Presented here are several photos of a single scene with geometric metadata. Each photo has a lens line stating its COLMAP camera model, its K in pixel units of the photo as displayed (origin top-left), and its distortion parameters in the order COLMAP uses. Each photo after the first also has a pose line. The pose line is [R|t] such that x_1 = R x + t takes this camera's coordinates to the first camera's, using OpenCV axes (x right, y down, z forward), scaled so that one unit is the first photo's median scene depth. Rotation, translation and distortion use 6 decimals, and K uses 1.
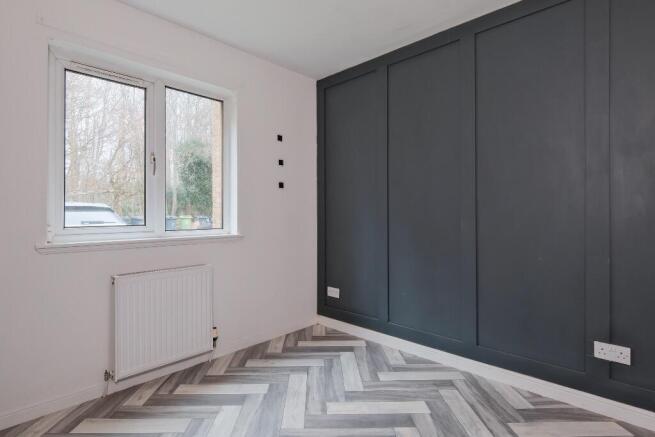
lens RADIAL K [[323.6, 0, 316.6], [0, 323.6, 214.4], [0, 0, 1]] dist [0.000532, -0.003962]
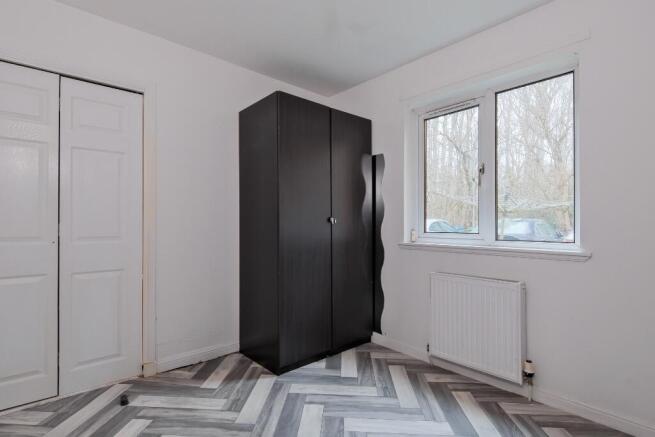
lens RADIAL K [[323.6, 0, 328.2], [0, 323.6, 221.6], [0, 0, 1]] dist [0.000532, -0.003962]
pose [[-0.050952, -0.004371, -0.998692, 0.597675], [-0.002075, 0.999989, -0.004271, 0.000479], [0.998699, 0.001855, -0.050961, 0.599109]]
